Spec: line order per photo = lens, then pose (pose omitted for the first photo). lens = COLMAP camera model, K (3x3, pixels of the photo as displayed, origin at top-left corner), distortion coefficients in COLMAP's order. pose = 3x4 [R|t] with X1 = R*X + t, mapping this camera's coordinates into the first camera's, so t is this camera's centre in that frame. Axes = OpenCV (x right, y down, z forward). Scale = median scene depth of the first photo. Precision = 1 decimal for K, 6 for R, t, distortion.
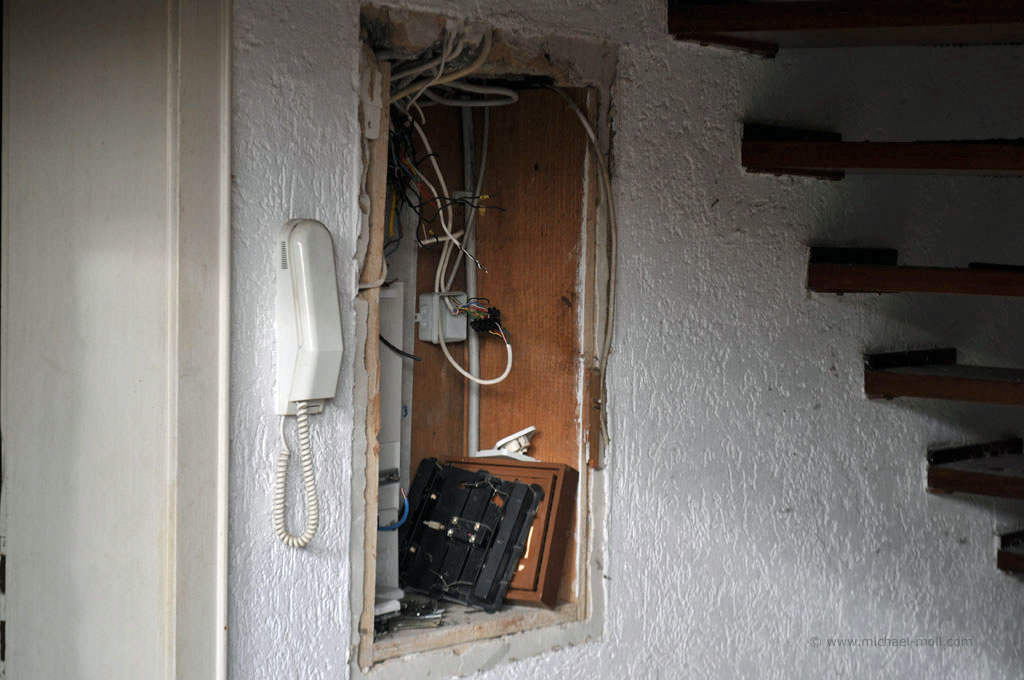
lens RADIAL K [[2128.5, 0, 512.4], [0, 2128.5, 340.8], [0, 0, 1]] dist [0.026927, 0.000000]
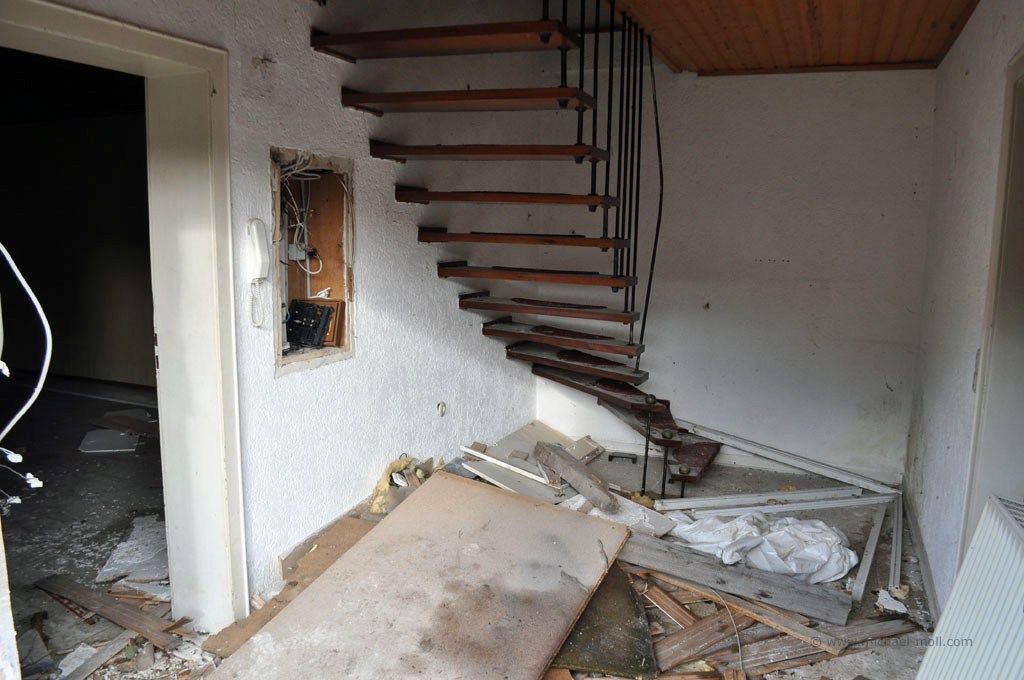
lens RADIAL K [[794.8, 0, 513.5], [0, 794.8, 339.9], [0, 0, 1]] dist [-0.053686, 0.000211]
pose [[0.965572, -0.044338, 0.256328, -0.029938], [0.019907, 0.995072, 0.097133, 0.010298], [-0.259372, -0.088686, 0.961697, -0.150309]]
